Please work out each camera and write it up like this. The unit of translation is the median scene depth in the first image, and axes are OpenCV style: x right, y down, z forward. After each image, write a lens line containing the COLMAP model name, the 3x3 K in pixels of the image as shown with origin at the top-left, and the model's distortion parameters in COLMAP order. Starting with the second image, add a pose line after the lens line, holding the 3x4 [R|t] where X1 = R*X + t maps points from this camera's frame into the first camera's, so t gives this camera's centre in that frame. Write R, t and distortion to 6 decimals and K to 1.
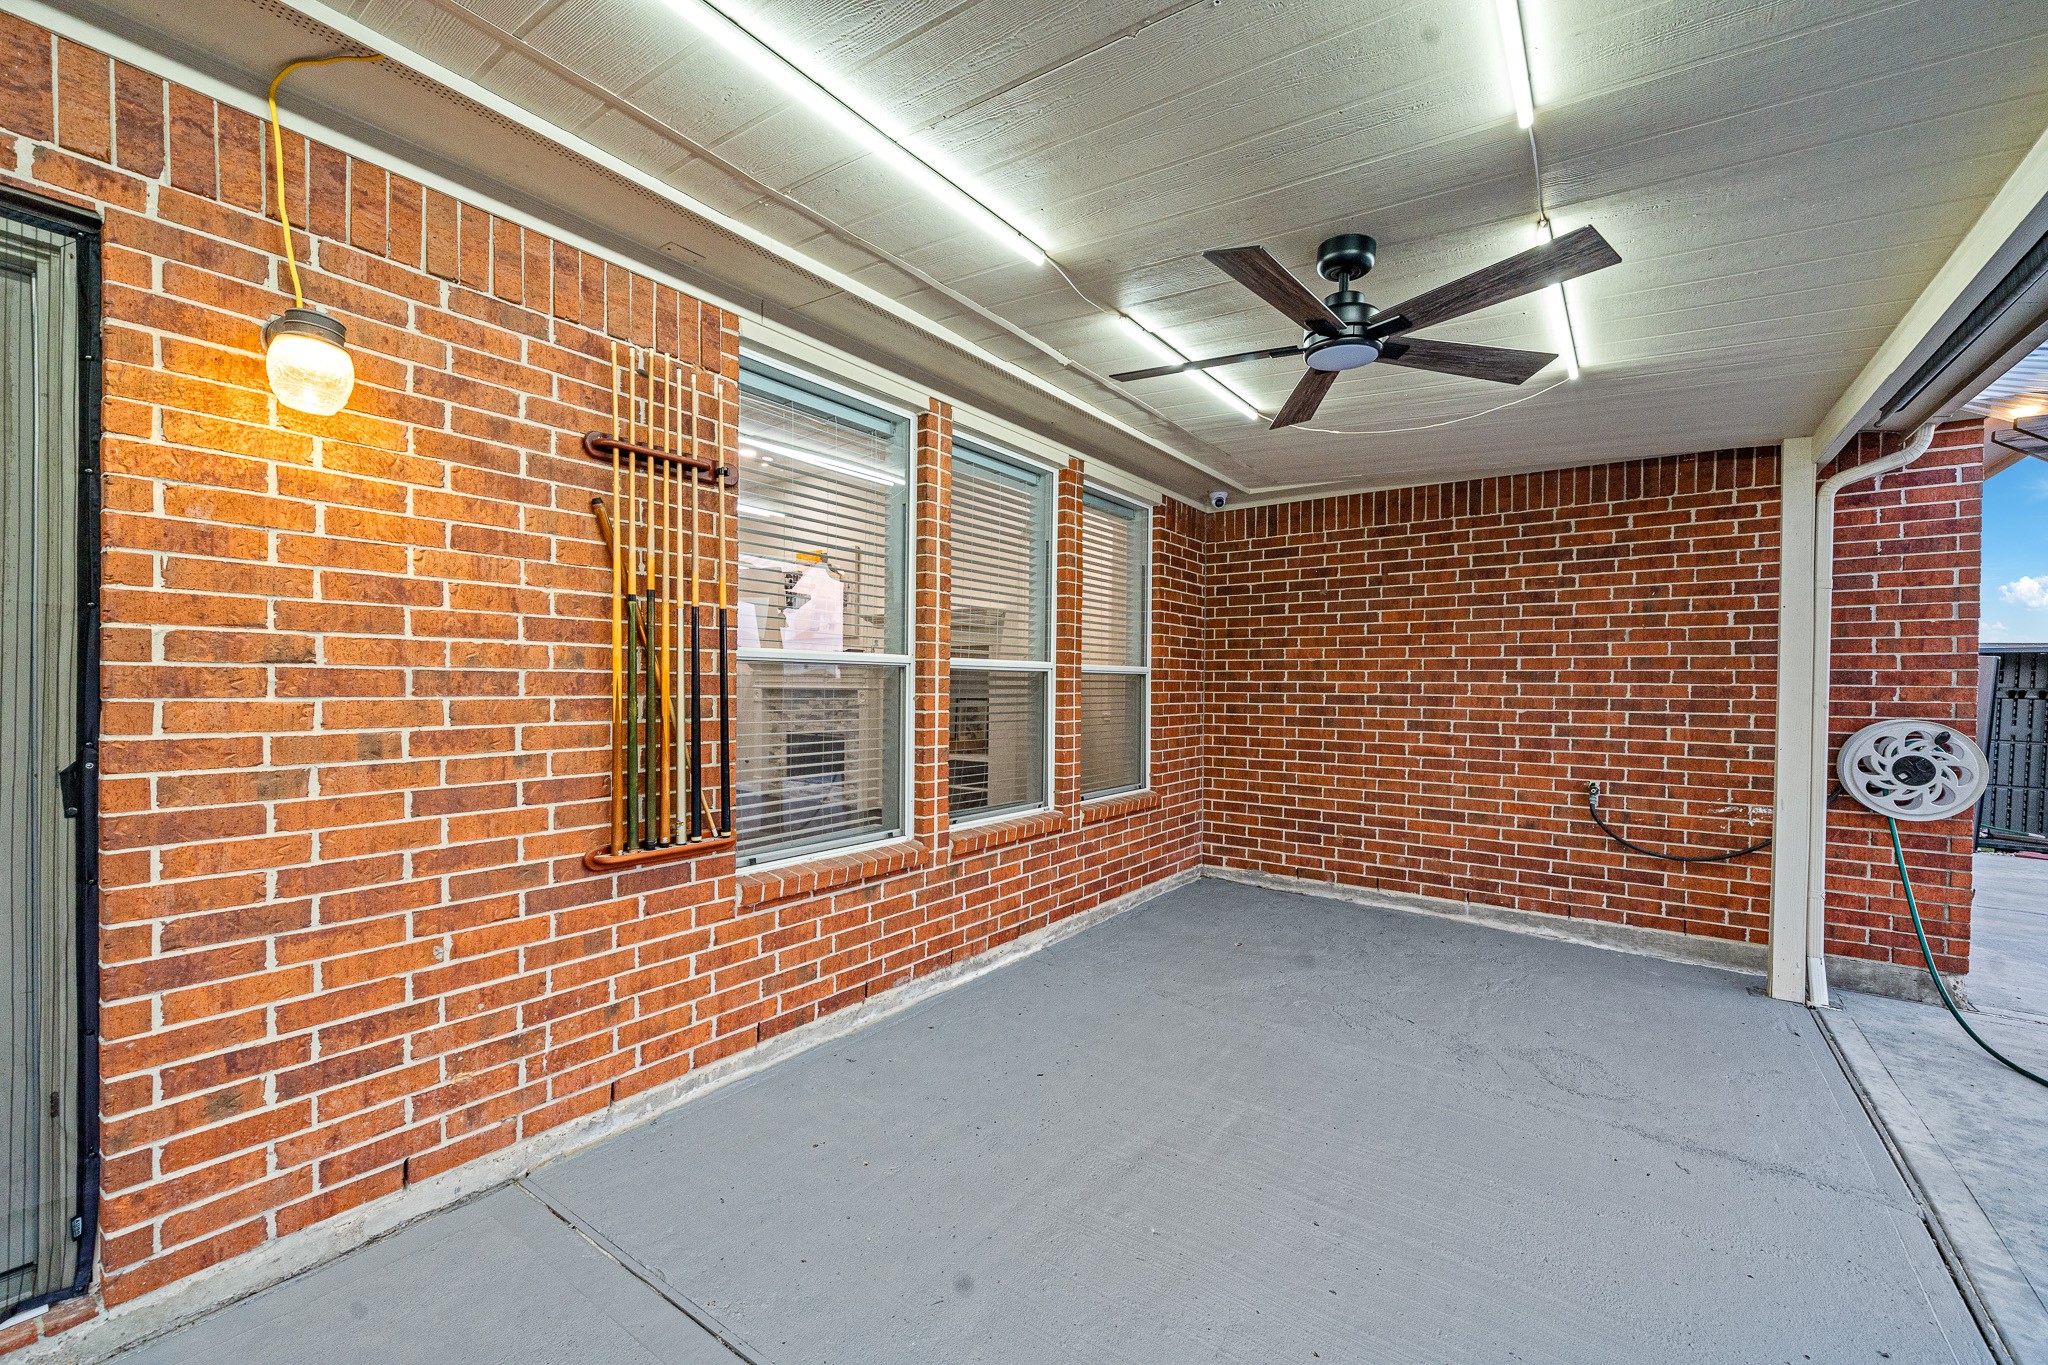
lens RADIAL K [[819.7, 0, 1027.6], [0, 819.7, 697.9], [0, 0, 1]] dist [-0.001498, -0.000018]
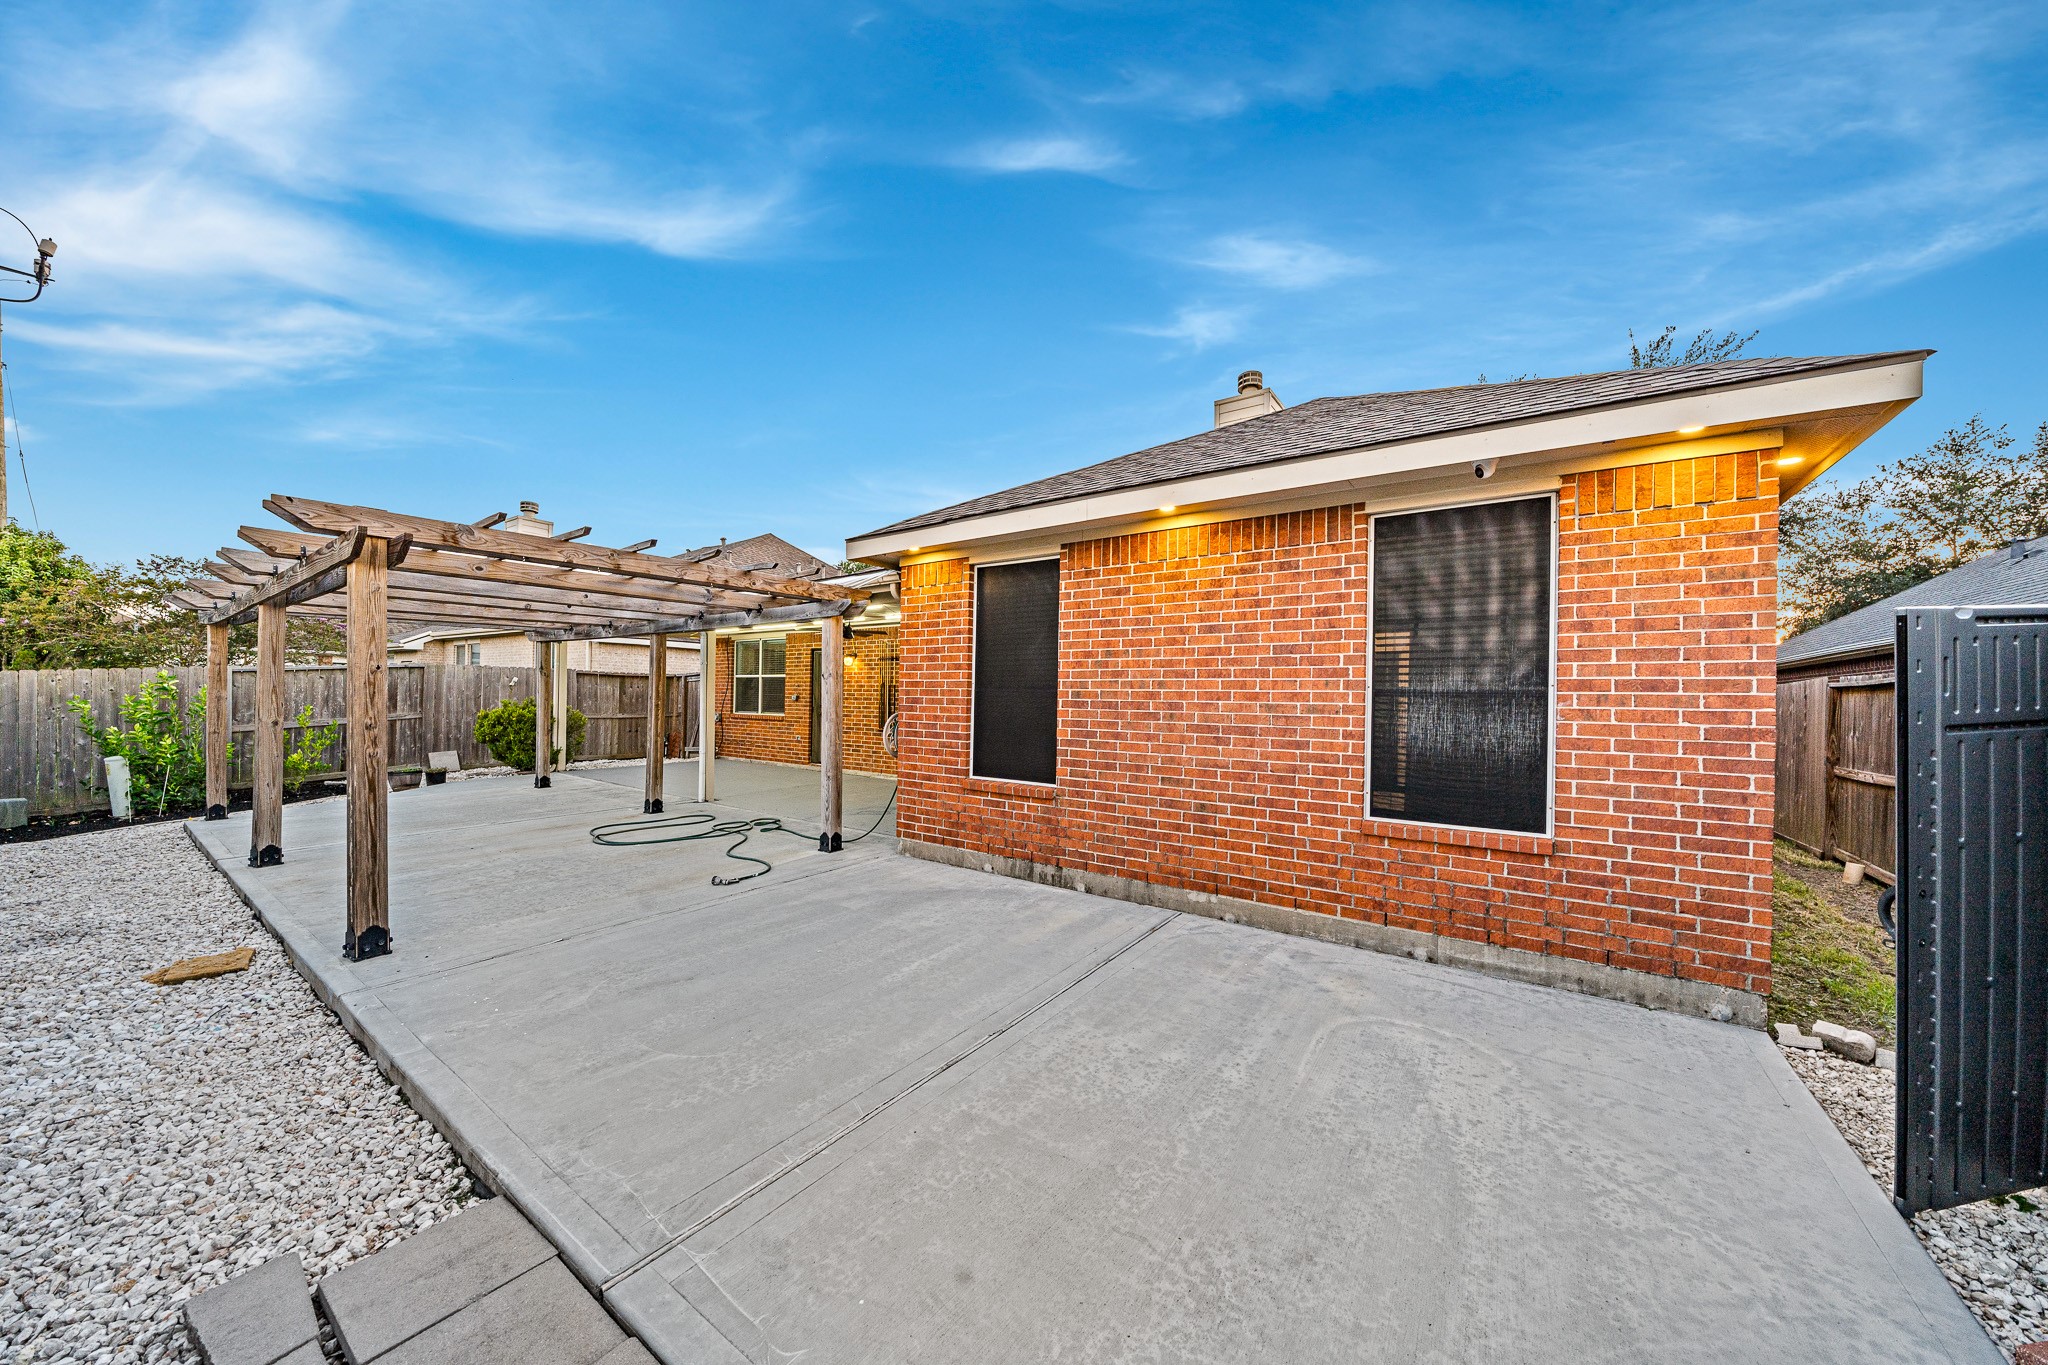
lens RADIAL K [[691.1, 0, 1027.9], [0, 691.1, 695.0], [0, 0, 1]] dist [-0.006375, 0.000020]
pose [[0.013263, -0.016336, -0.999779, 3.761814], [-0.032221, 0.999340, -0.016757, 0.002481], [0.999393, 0.032436, 0.012728, 1.693191]]
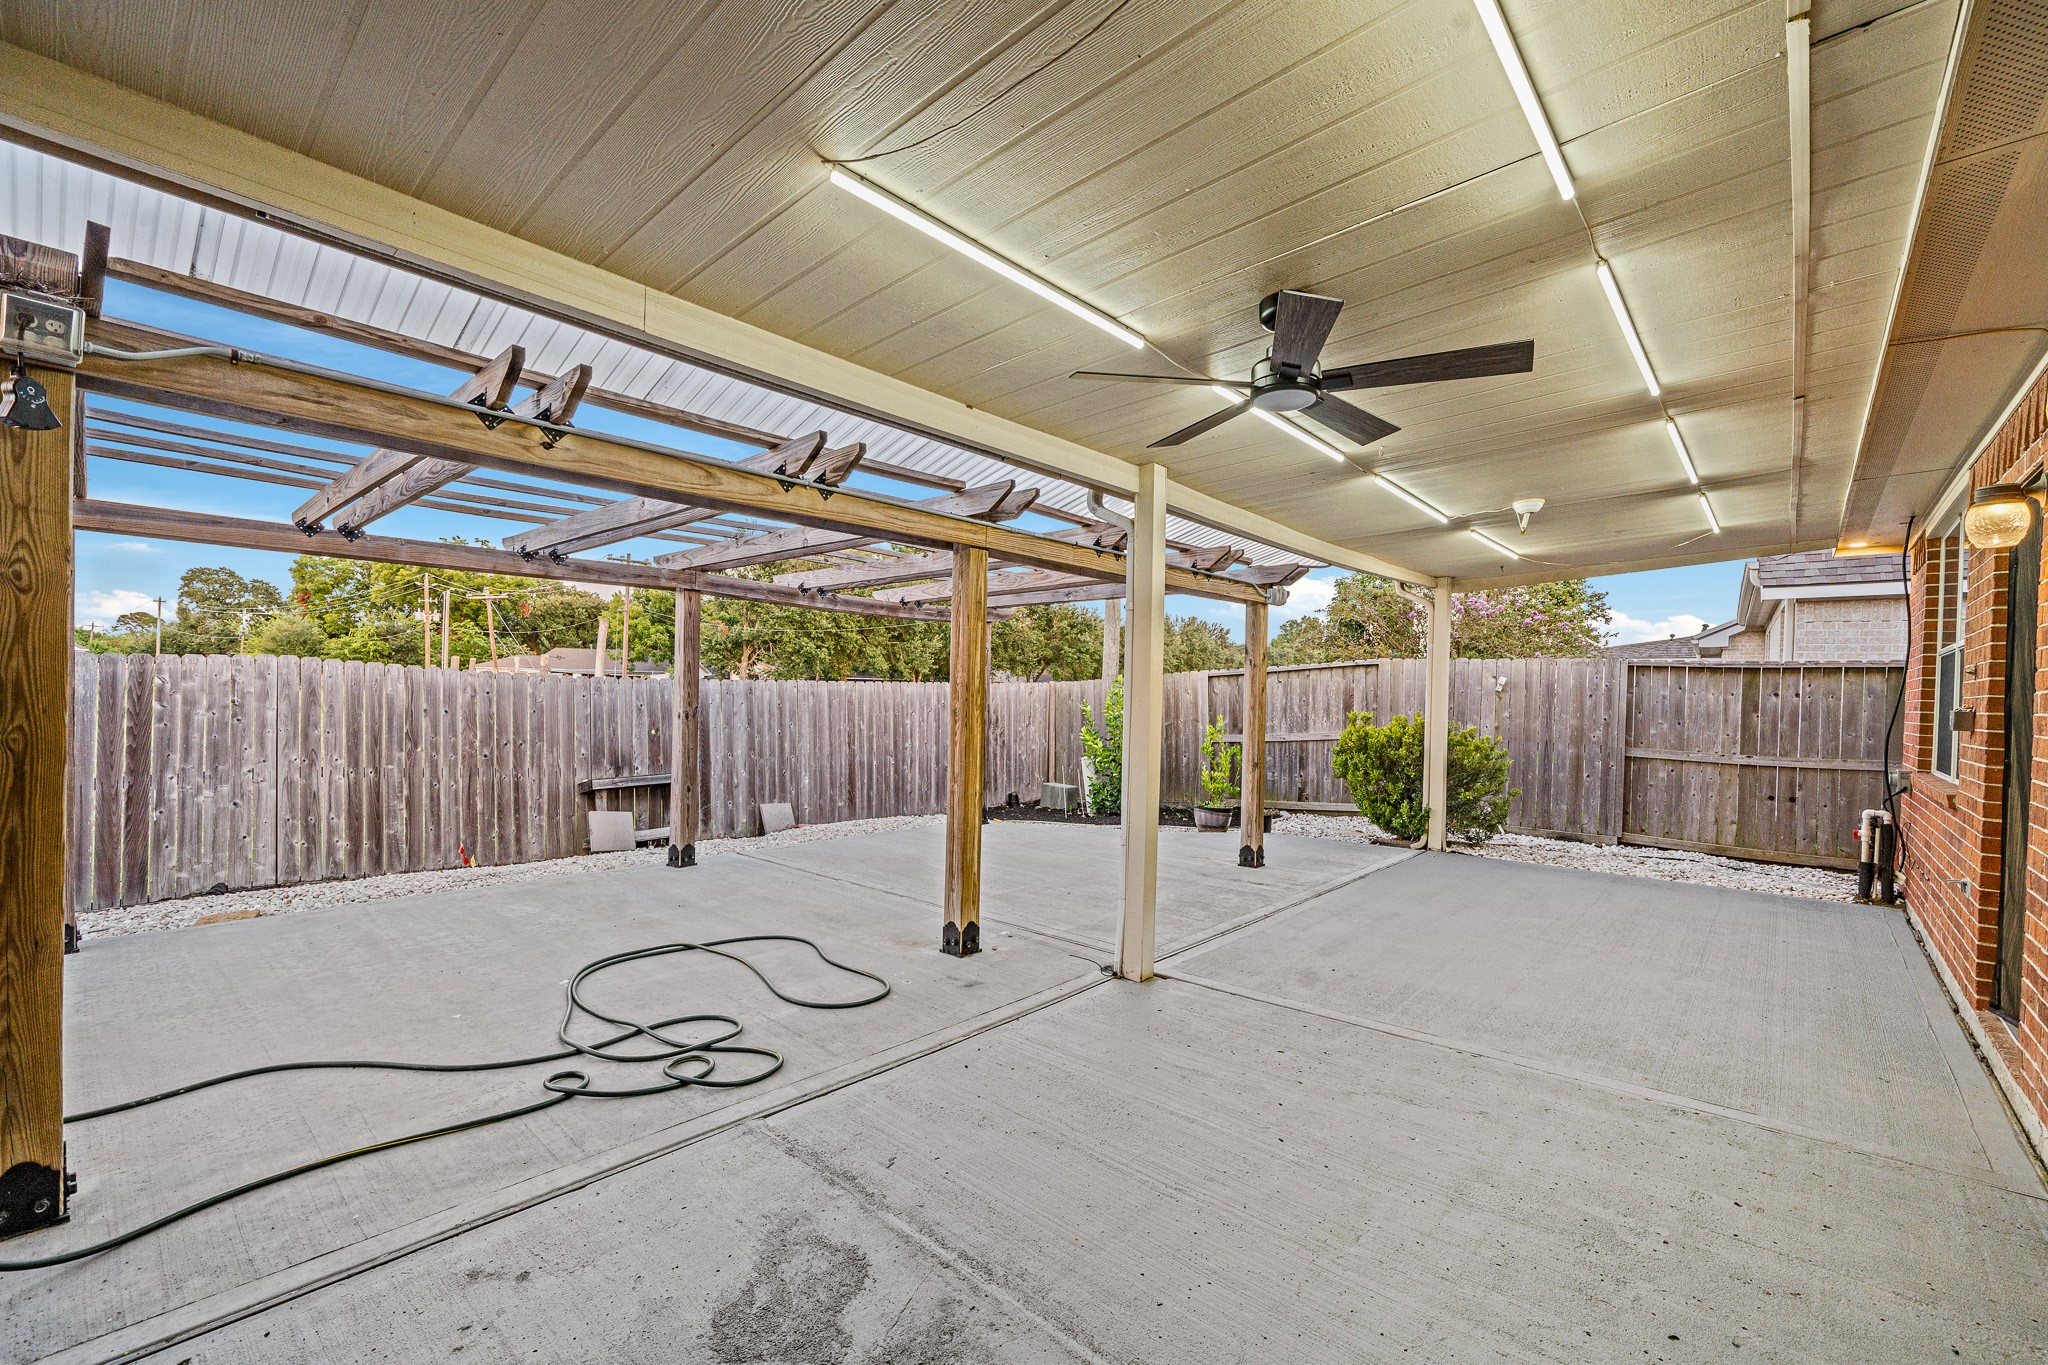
lens RADIAL K [[849.6, 0, 1024.0], [0, 849.6, 682.5], [0, 0, 1]] dist [-0.000337, -0.000119]
pose [[-0.993303, -0.037523, 0.109274, 0.466822], [-0.036527, 0.999271, 0.011102, -0.030305], [-0.109611, 0.007036, -0.993950, 1.745815]]
